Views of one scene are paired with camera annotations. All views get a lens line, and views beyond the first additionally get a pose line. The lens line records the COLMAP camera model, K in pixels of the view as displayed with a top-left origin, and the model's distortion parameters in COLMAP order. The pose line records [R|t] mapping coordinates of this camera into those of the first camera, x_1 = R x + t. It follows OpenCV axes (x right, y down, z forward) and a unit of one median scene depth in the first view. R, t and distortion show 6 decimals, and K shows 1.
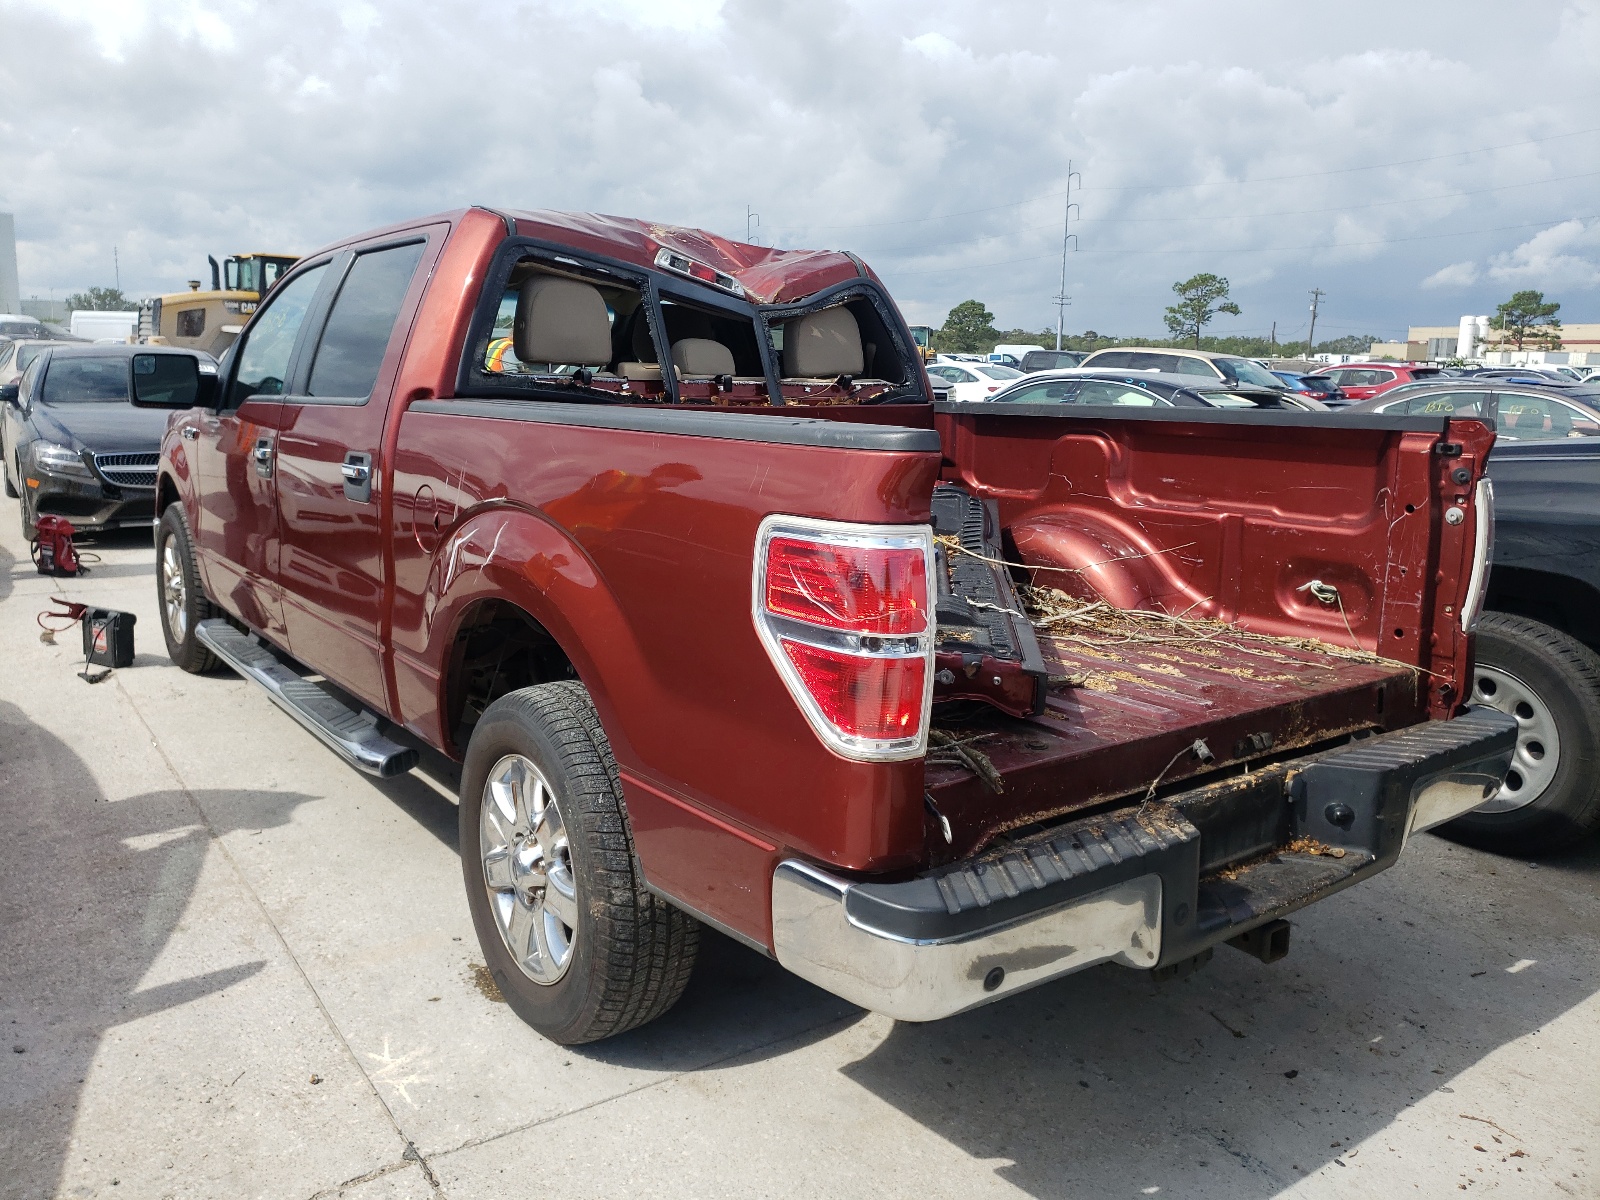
lens RADIAL K [[1248.0, 0, 838.3], [0, 1248.0, 570.8], [0, 0, 1]] dist [0.037397, -0.009651]
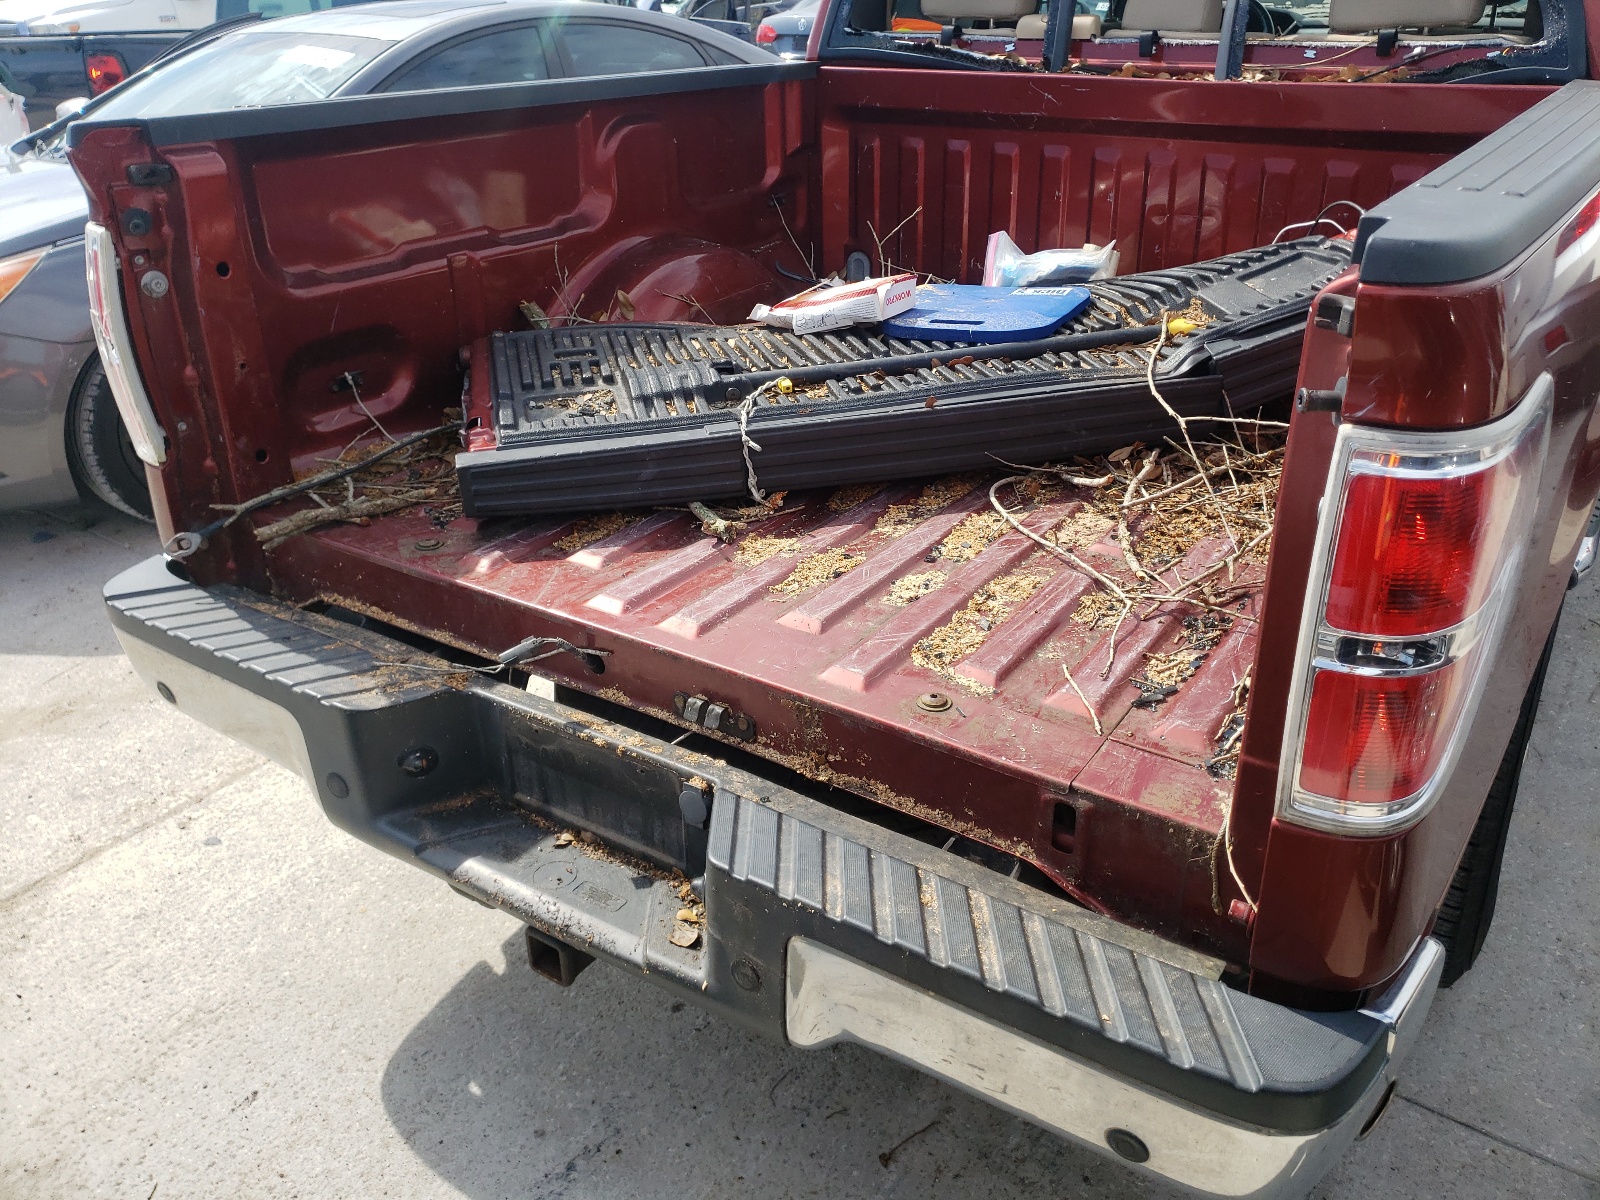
lens RADIAL K [[1248.0, 0, 838.3], [0, 1248.0, 570.8], [0, 0, 1]] dist [0.037397, -0.009651]
pose [[0.325230, 0.370760, -0.869921, 0.877443], [-0.128263, 0.928728, 0.347870, -0.148347], [0.936896, -0.001559, 0.349605, 0.874832]]
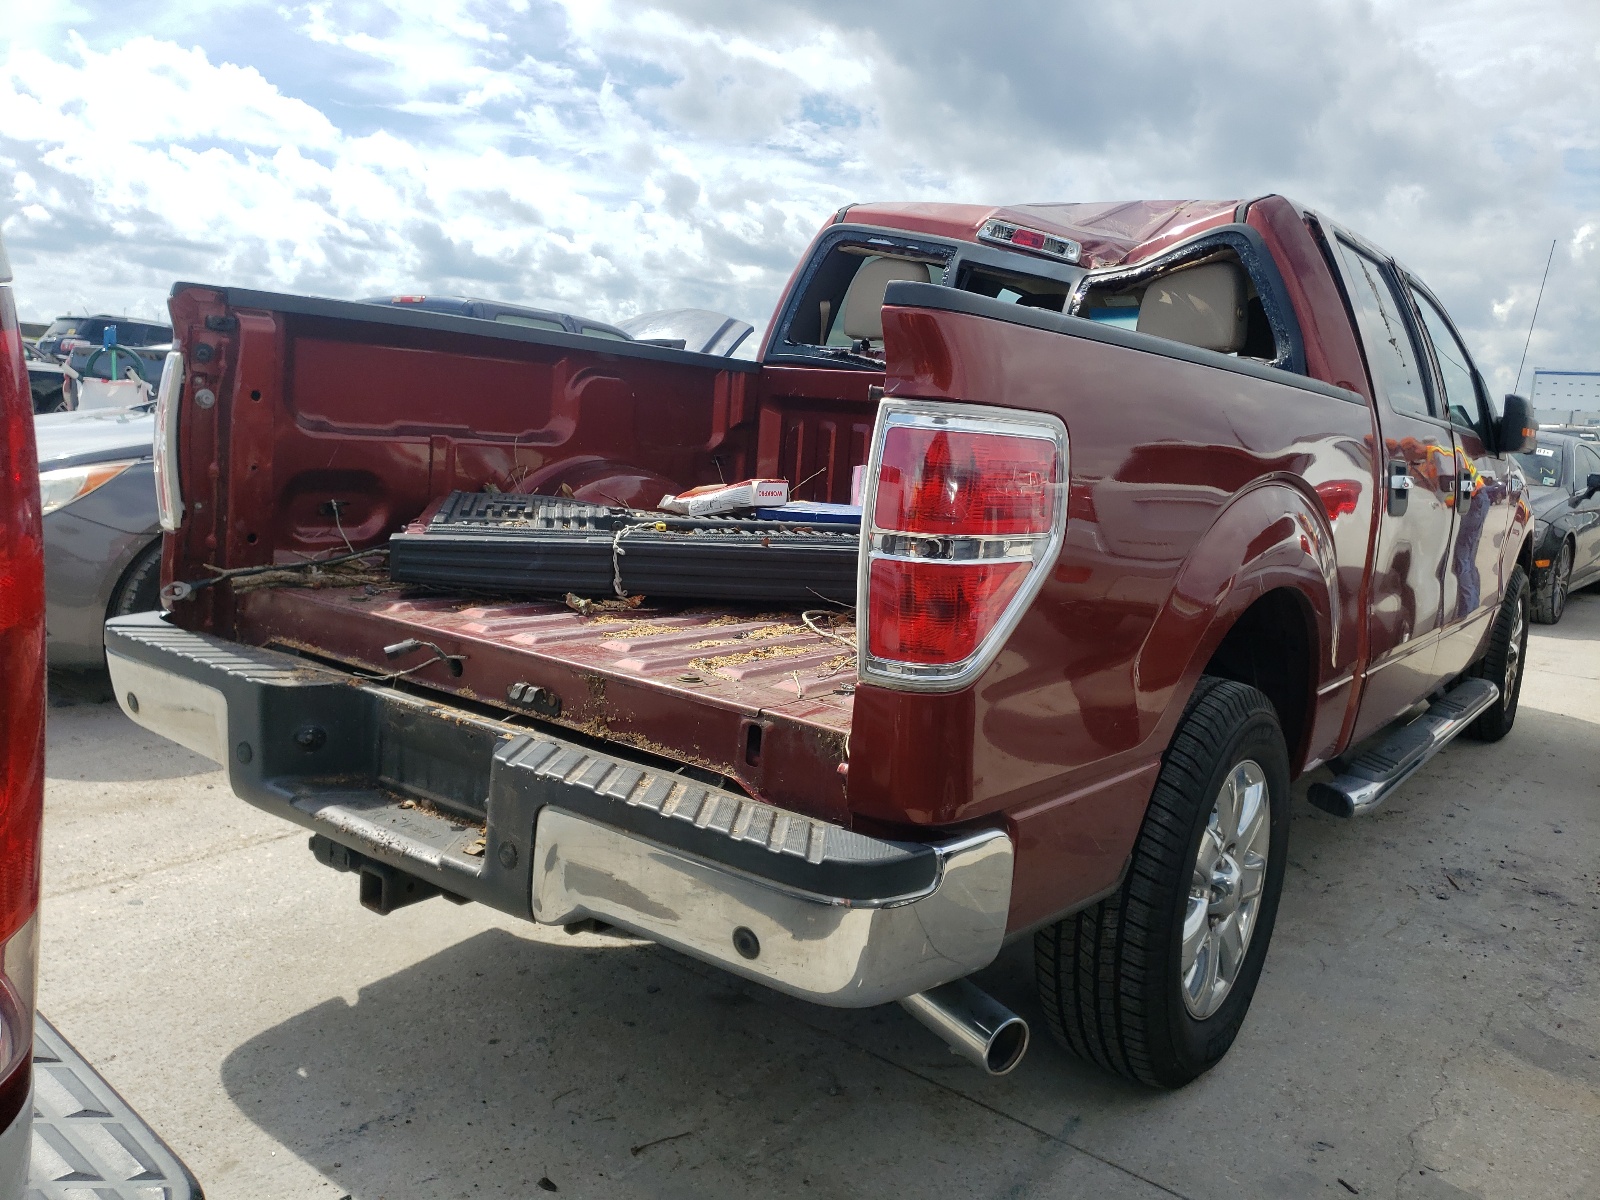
lens RADIAL K [[1273.2, 0, 821.1], [0, 1273.2, 601.2], [0, 0, 1]] dist [0.001764, 0.047984]
pose [[0.263212, 0.126598, -0.956396, 1.171859], [-0.218795, 0.973354, 0.068628, -0.015513], [0.939600, 0.191191, 0.283897, 0.962894]]
